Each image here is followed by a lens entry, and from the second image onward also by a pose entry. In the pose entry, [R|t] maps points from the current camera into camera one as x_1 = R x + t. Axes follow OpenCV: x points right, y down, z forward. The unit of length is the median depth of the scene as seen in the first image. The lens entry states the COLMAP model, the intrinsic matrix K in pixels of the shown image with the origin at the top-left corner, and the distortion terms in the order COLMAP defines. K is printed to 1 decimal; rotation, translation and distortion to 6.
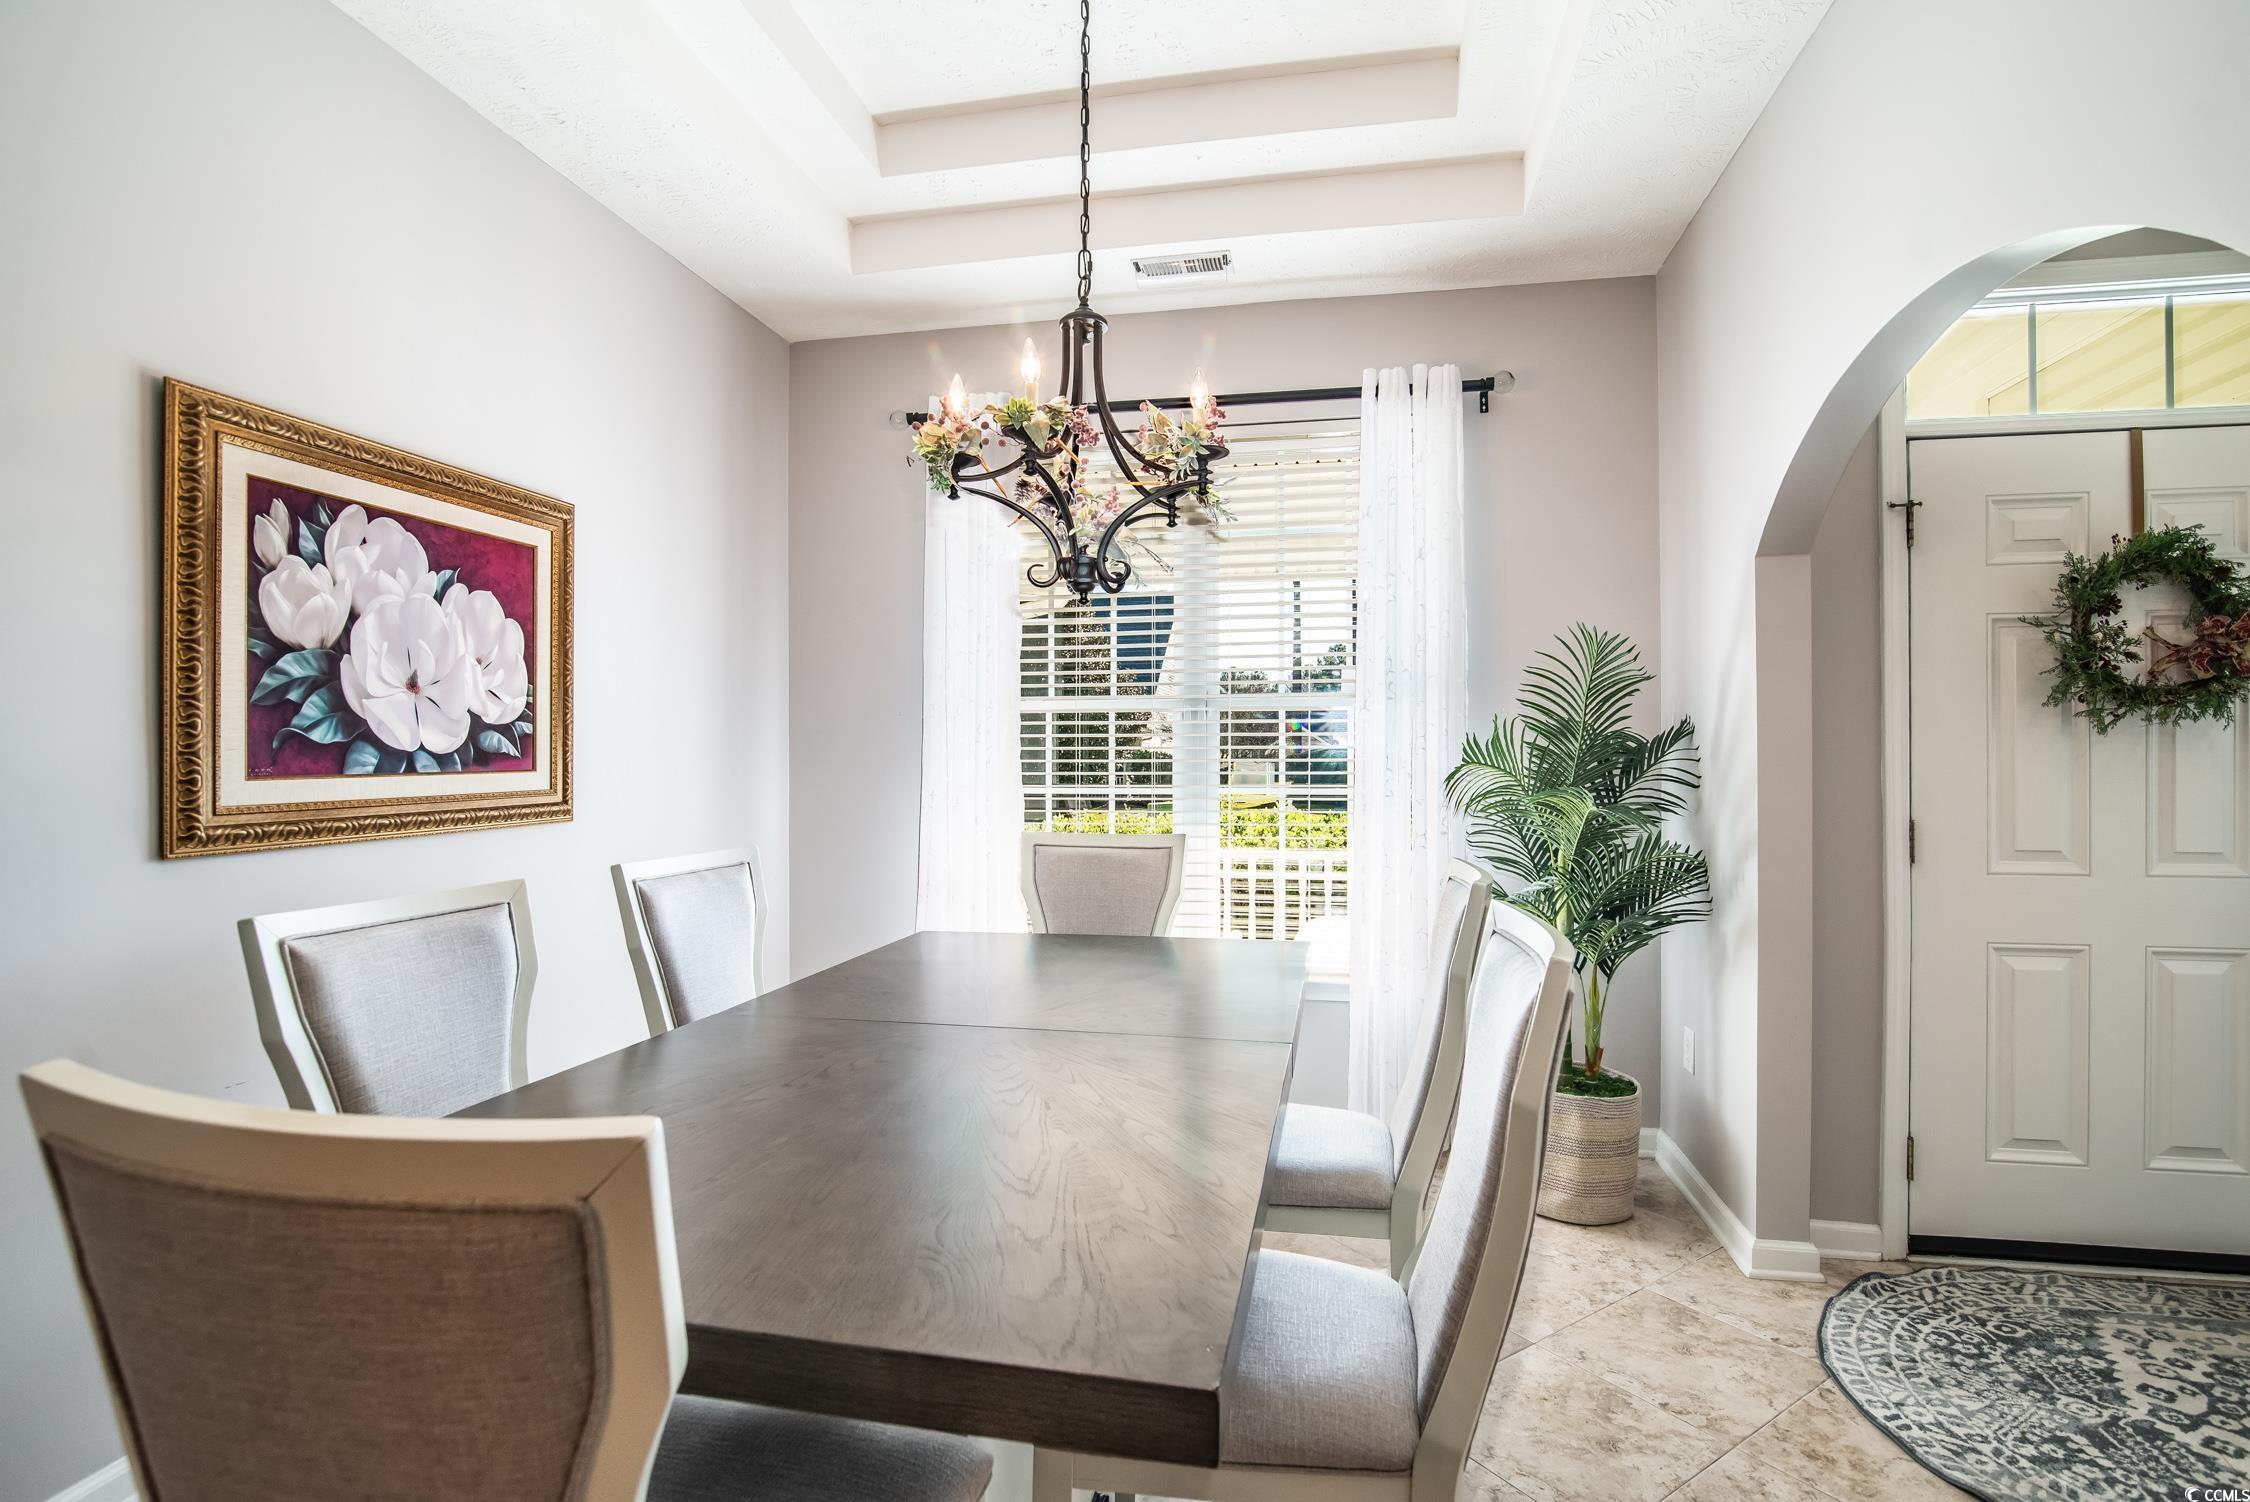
lens RADIAL K [[1057.9, 0, 1124.8], [0, 1057.9, 761.4], [0, 0, 1]] dist [-0.015922, -0.000119]
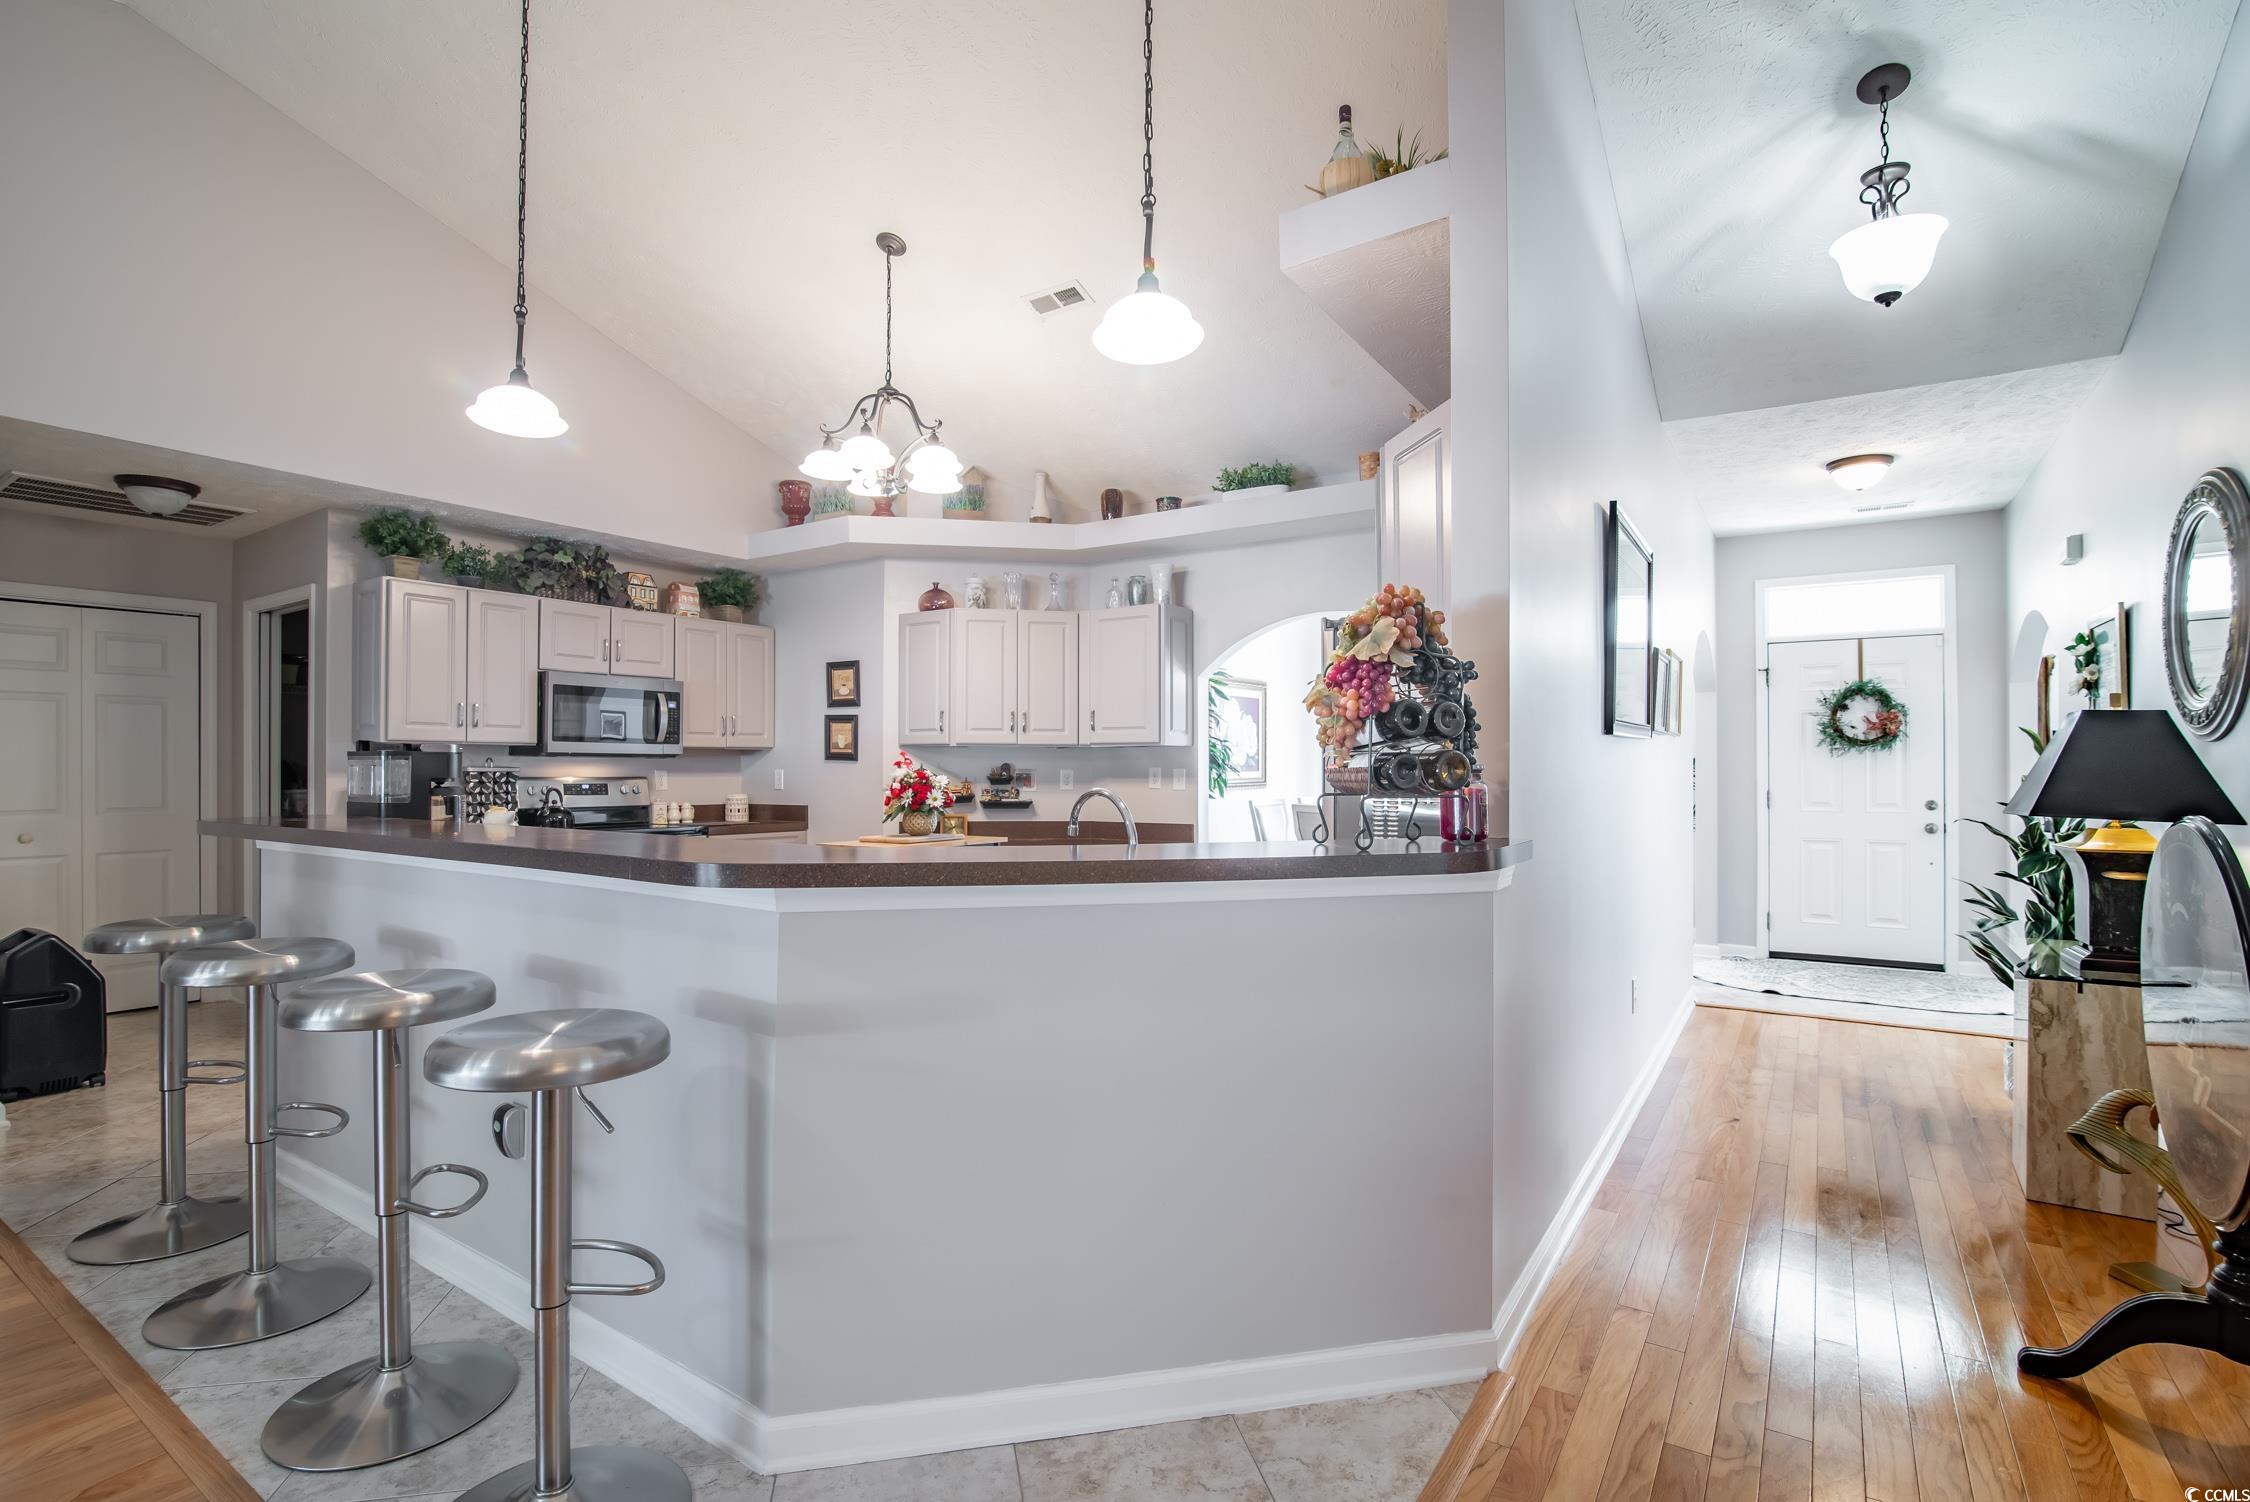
lens RADIAL K [[1057.9, 0, 1124.8], [0, 1057.9, 761.4], [0, 0, 1]] dist [-0.015922, -0.000119]
pose [[0.923486, -0.002646, -0.383623, 0.288276], [-0.000133, 0.999974, -0.007218, 0.003368], [0.383632, 0.006716, 0.923462, -2.107407]]
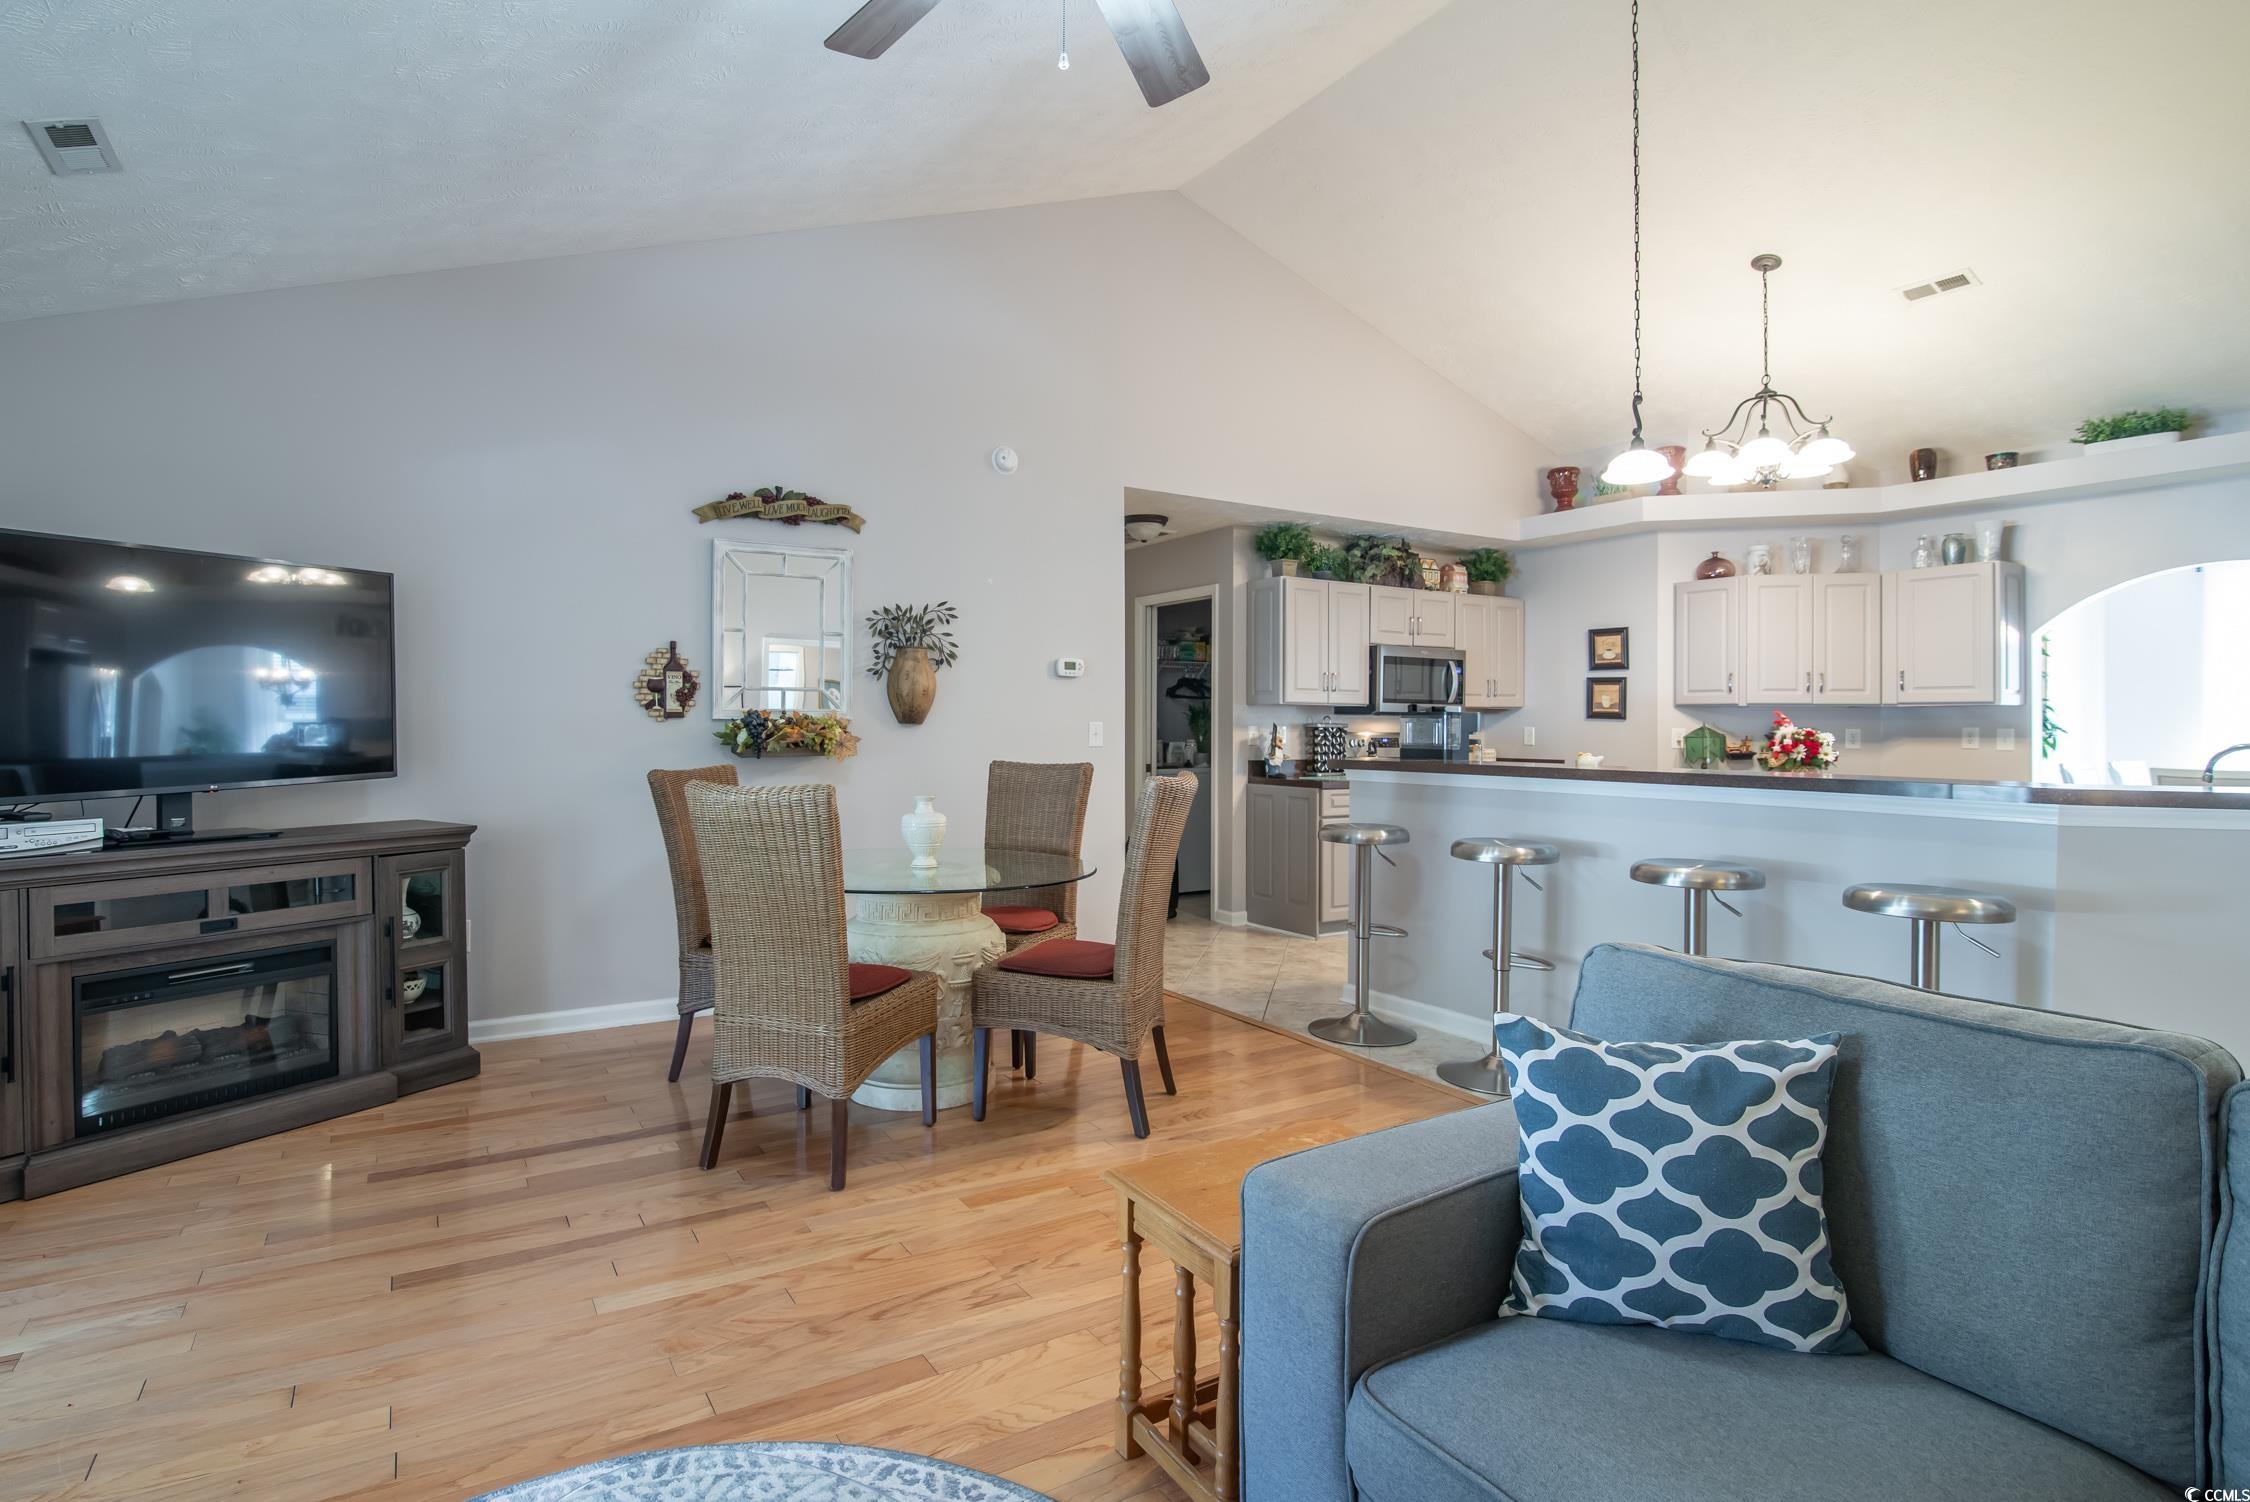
lens RADIAL K [[1131.9, 0, 1049.4], [0, 1131.9, 714.6], [0, 0, 1]] dist [-0.017170, 0.000194]
pose [[0.659199, -0.003248, -0.751961, -0.054882], [-0.006374, 0.999931, -0.009907, 0.009646], [0.751941, 0.011323, 0.659133, -3.061097]]
